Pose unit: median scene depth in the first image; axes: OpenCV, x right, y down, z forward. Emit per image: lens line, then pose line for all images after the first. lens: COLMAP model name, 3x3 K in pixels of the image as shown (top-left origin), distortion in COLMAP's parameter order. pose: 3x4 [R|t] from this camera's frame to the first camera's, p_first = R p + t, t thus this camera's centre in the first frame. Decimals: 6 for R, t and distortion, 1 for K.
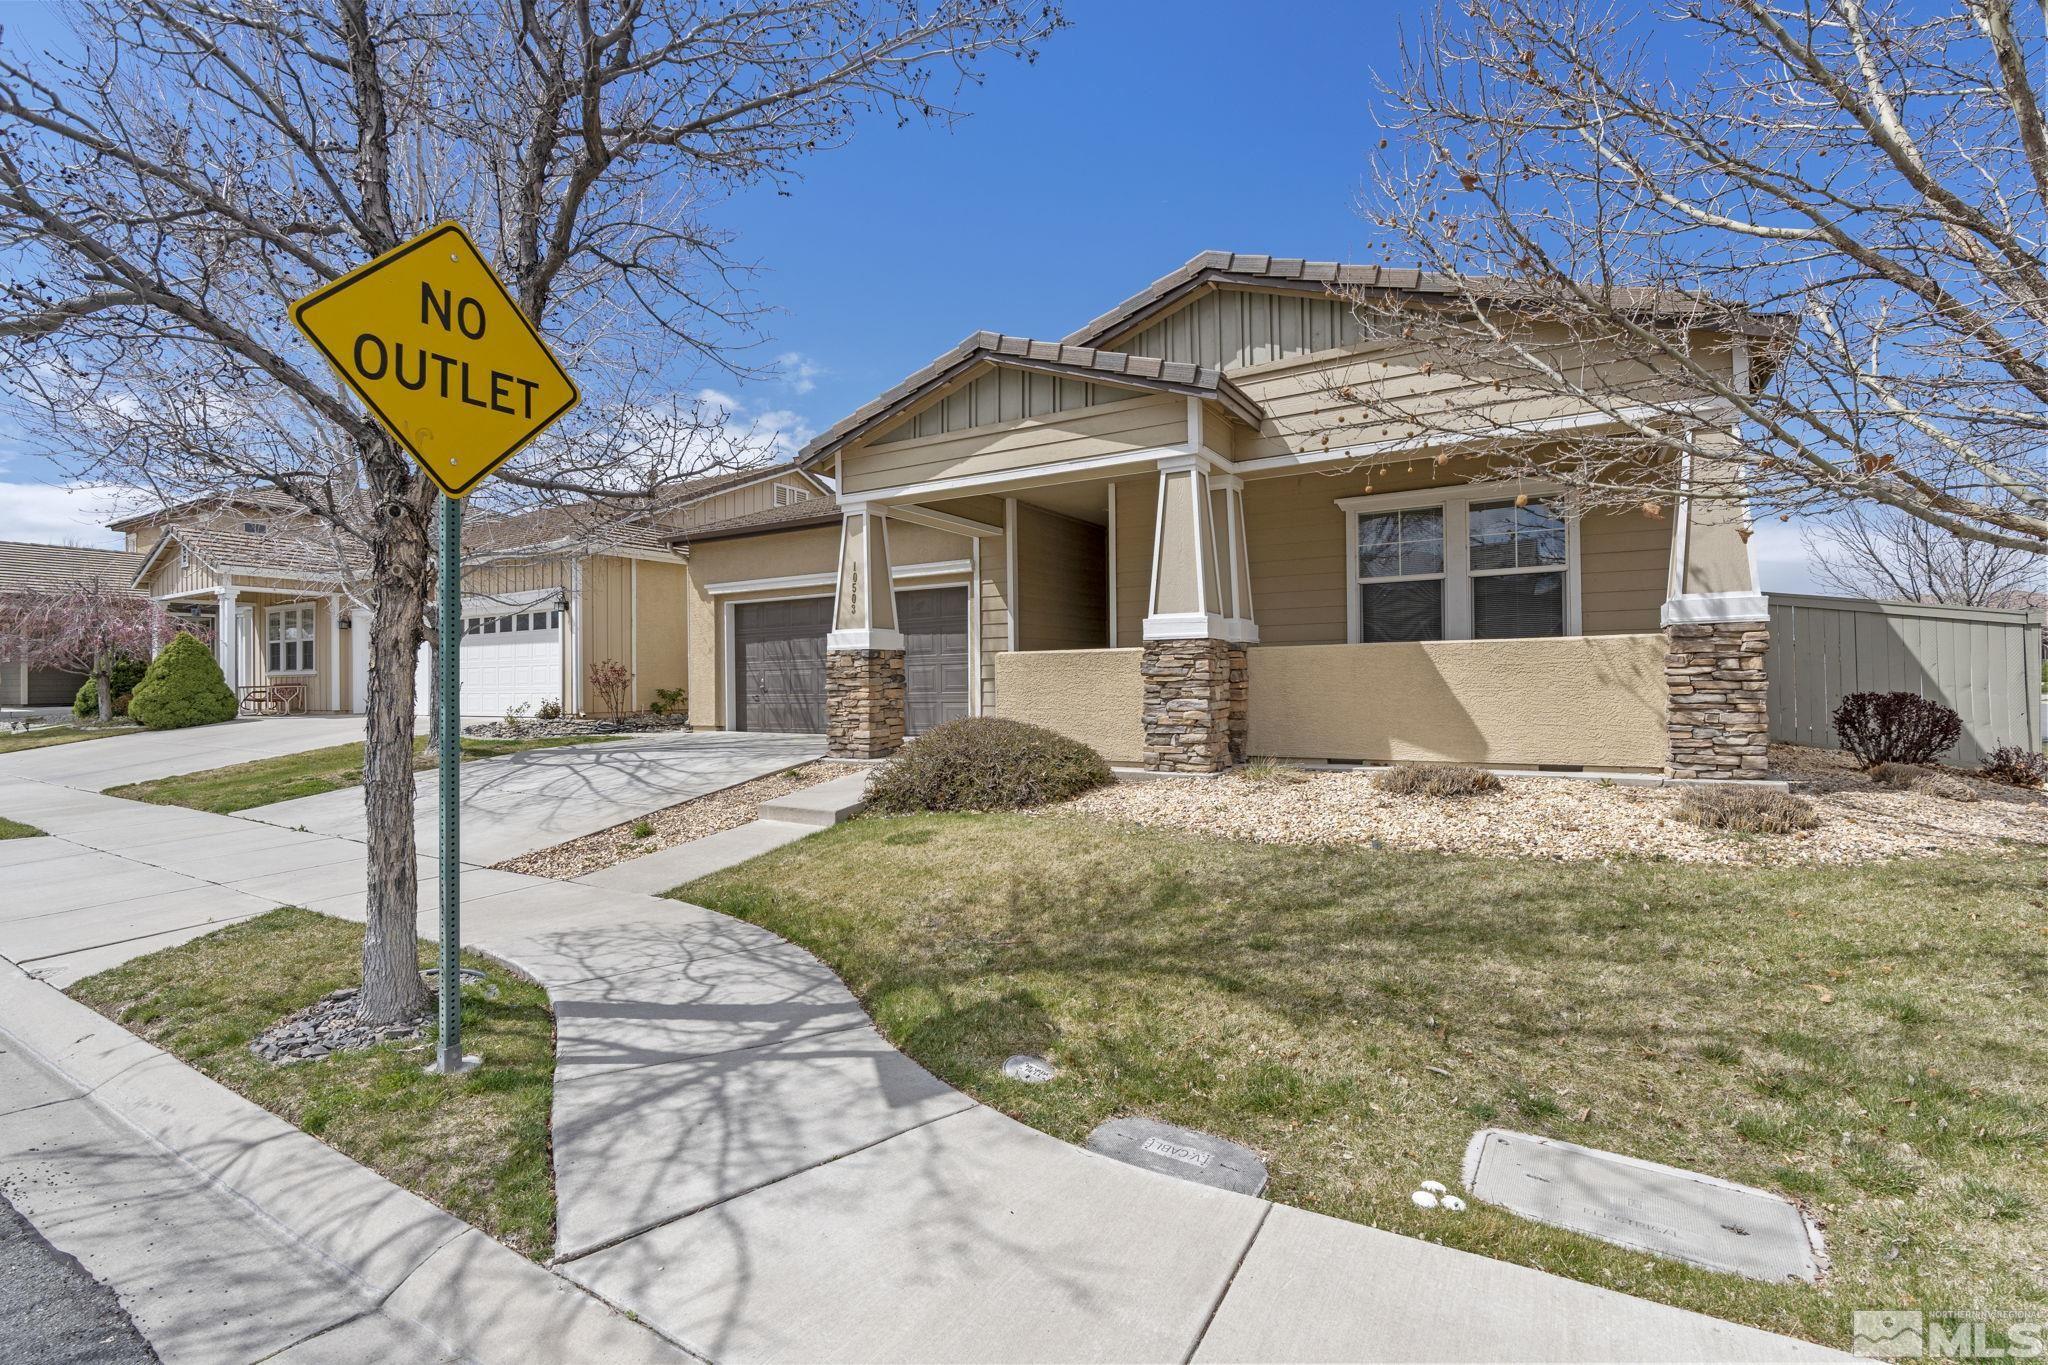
lens RADIAL K [[930.0, 0, 1022.5], [0, 930.0, 673.8], [0, 0, 1]] dist [0.000112, -0.000612]
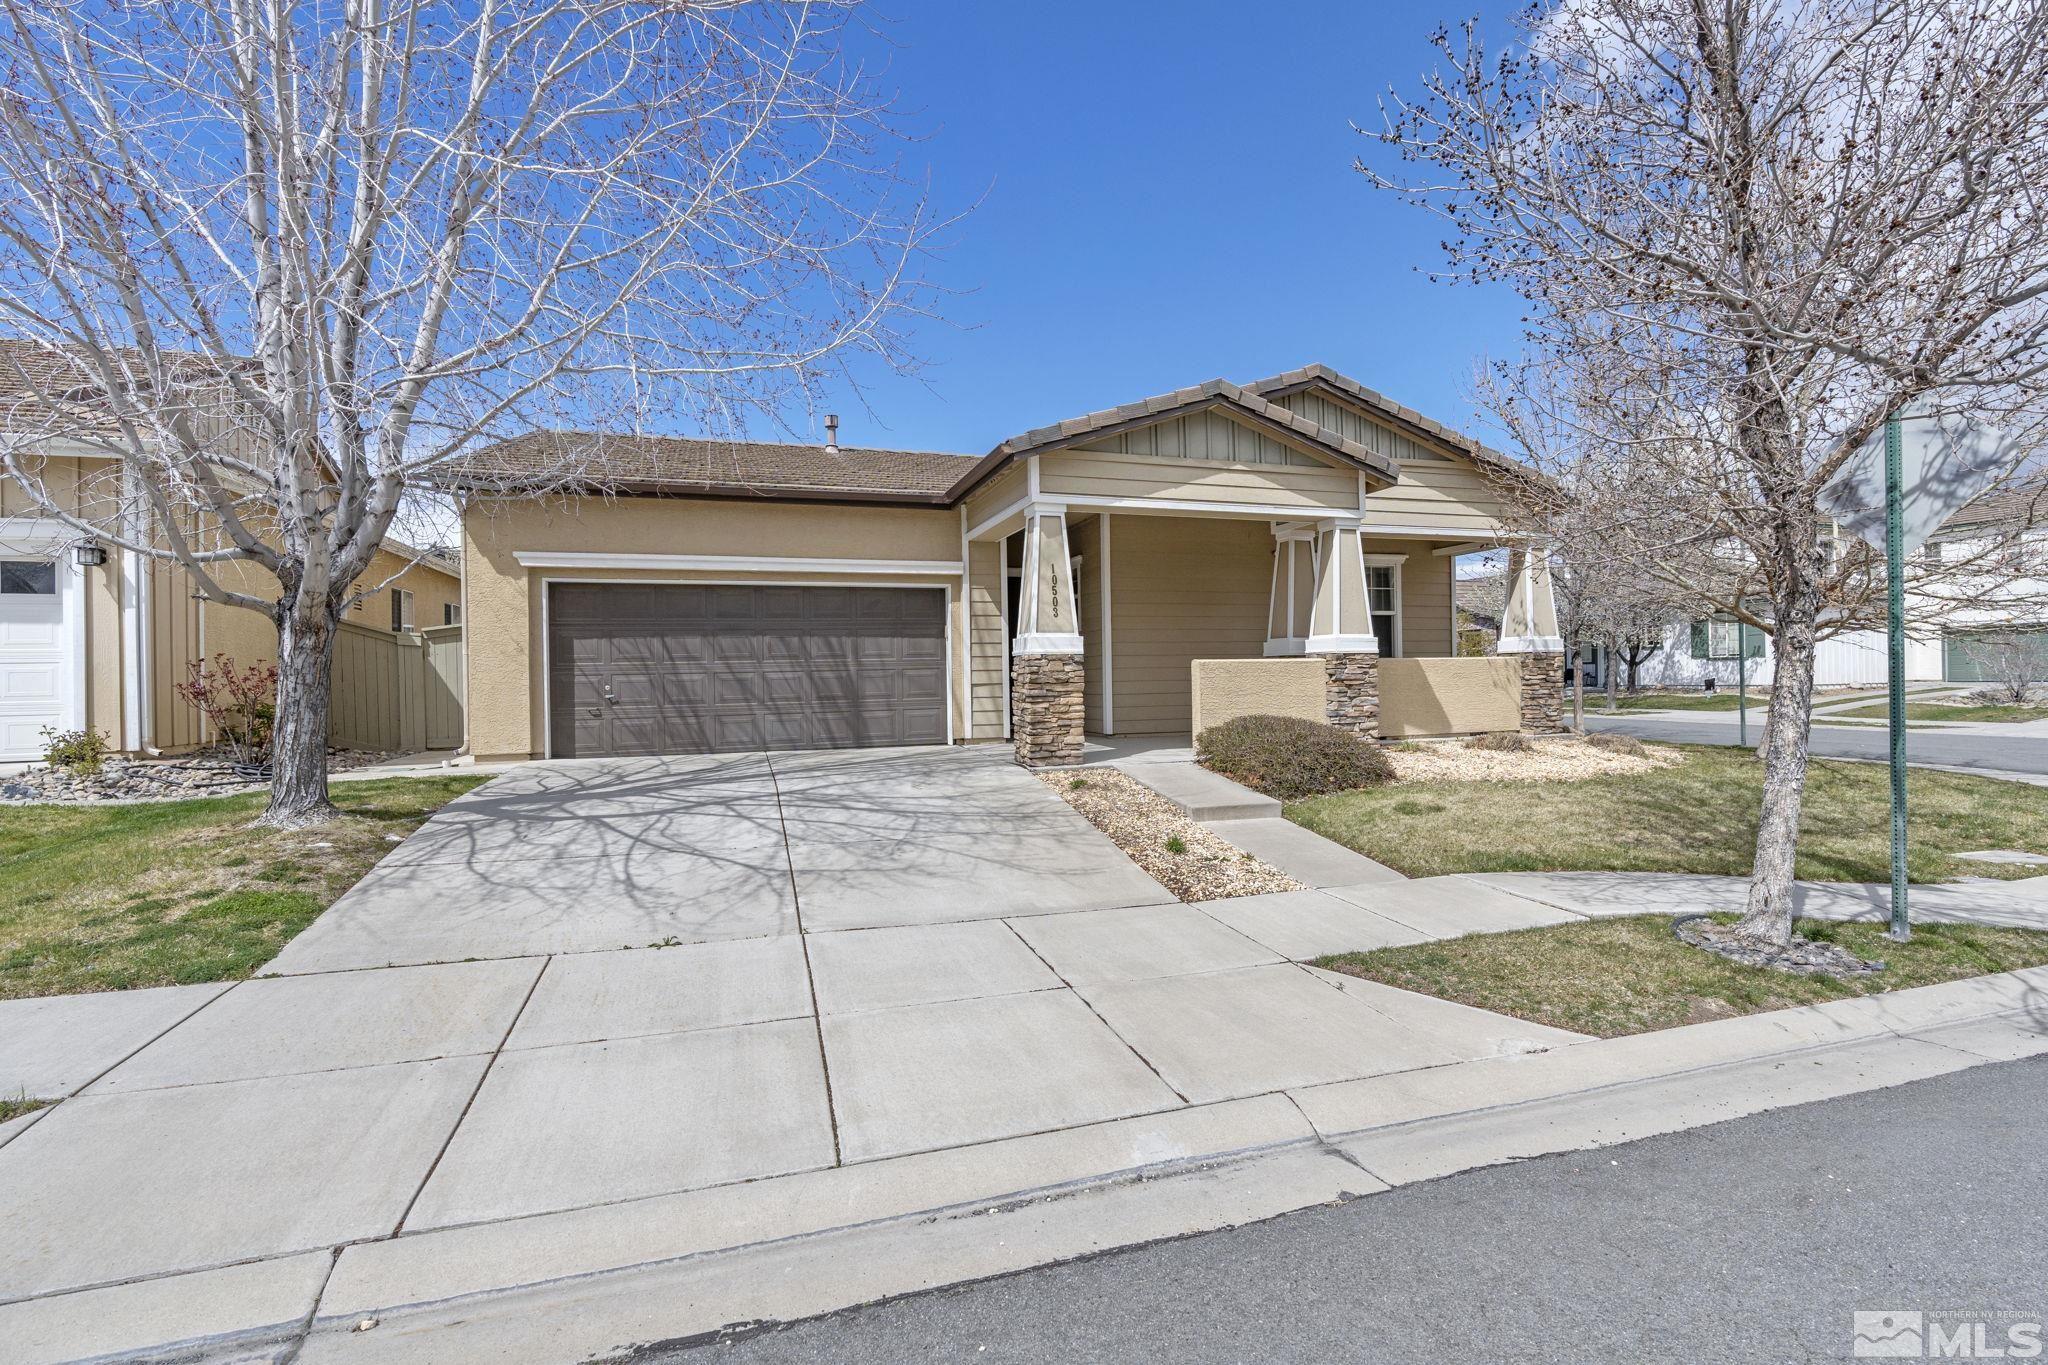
lens RADIAL K [[930.0, 0, 1027.8], [0, 930.0, 682.9], [0, 0, 1]] dist [0.000112, -0.000612]
pose [[0.651442, -0.001616, 0.758697, -0.948438], [0.000925, 0.999999, 0.001336, 0.003086], [-0.758698, -0.000169, 0.651442, 0.387240]]
